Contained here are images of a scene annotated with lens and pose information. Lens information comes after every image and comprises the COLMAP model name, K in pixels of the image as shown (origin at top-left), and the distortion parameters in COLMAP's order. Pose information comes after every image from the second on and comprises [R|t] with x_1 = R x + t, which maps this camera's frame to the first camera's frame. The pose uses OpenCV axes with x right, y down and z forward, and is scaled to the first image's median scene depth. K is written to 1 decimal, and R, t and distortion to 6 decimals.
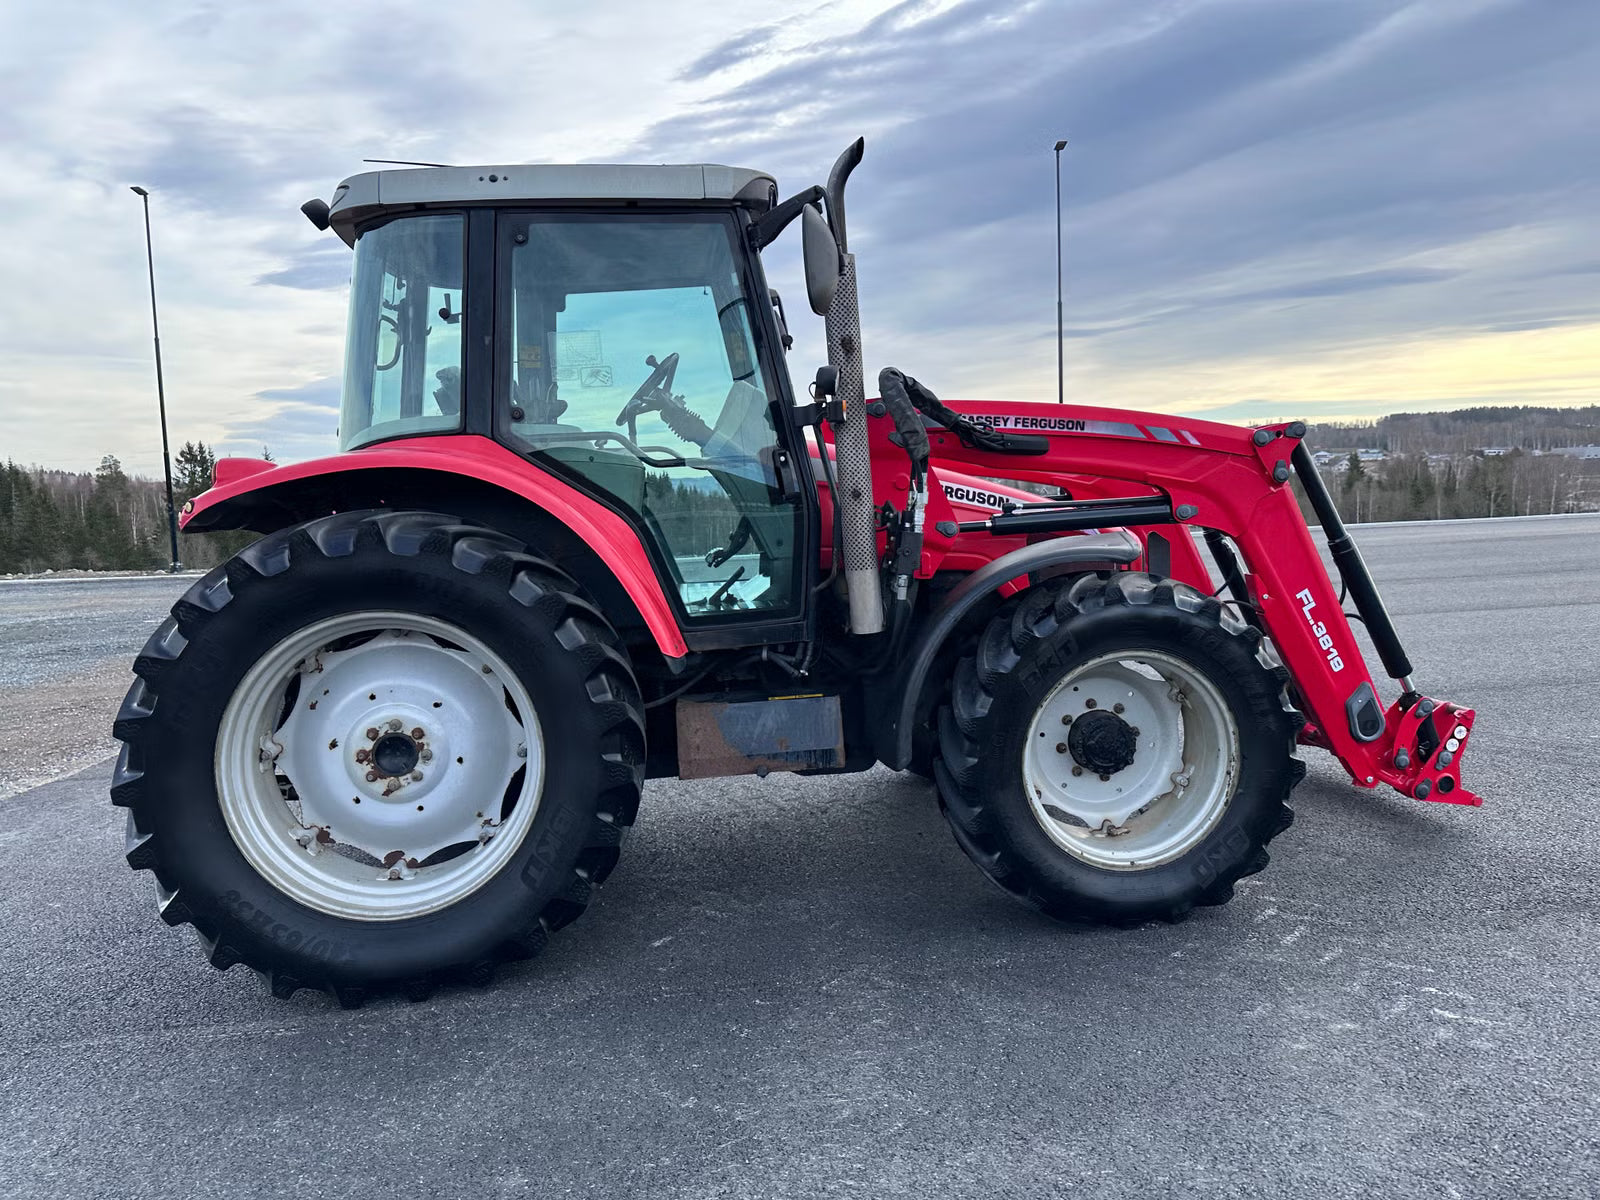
lens RADIAL K [[1139.4, 0, 795.0], [0, 1139.4, 583.5], [0, 0, 1]] dist [0.025622, -0.035531]
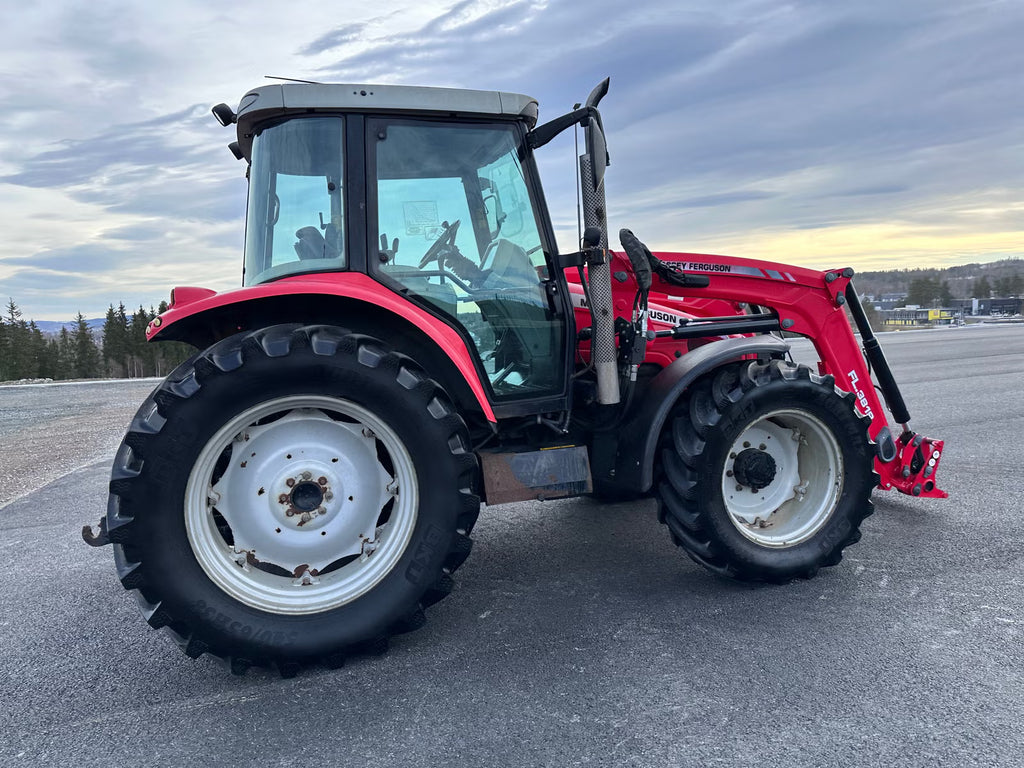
lens RADIAL K [[729.2, 0, 509.7], [0, 729.2, 383.9], [0, 0, 1]] dist [0.025622, -0.035531]
pose [[0.985266, -0.021639, 0.169657, -0.247061], [0.021820, 0.999762, 0.000799, 0.014711], [-0.169634, 0.002914, 0.985503, 0.062308]]
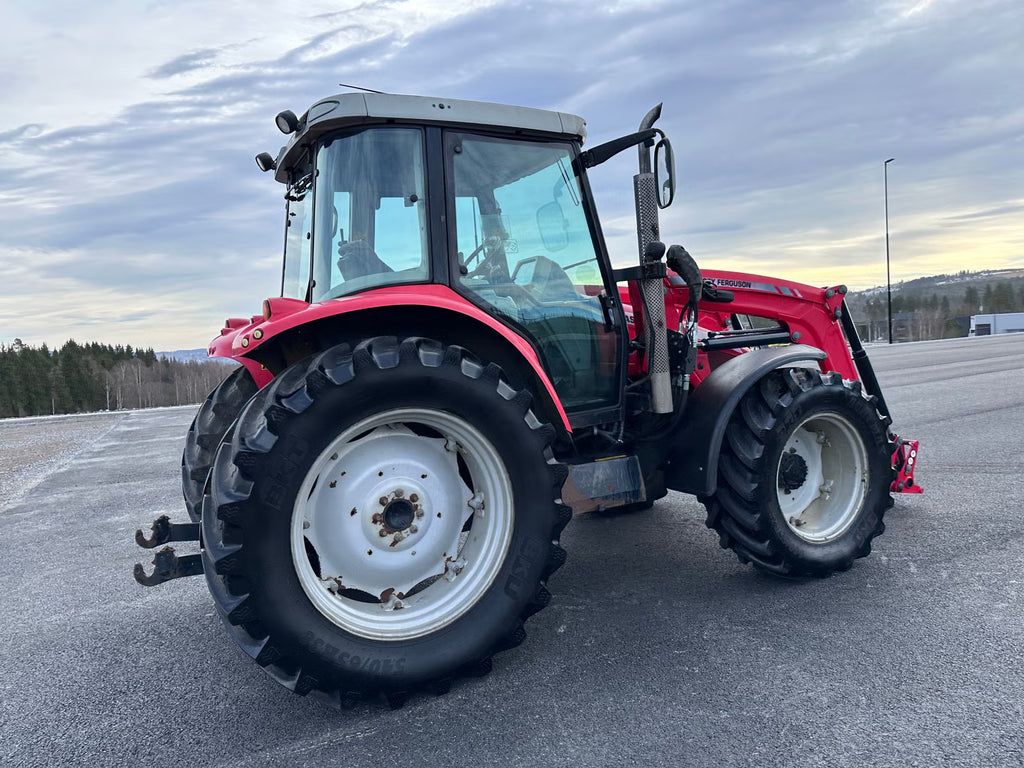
lens RADIAL K [[729.2, 0, 510.2], [0, 729.2, 378.5], [0, 0, 1]] dist [0.025622, -0.035531]
pose [[0.938008, -0.033171, 0.345022, -0.508523], [0.050947, 0.997793, -0.042580, 0.030364], [-0.342849, 0.057519, 0.937628, 0.127424]]
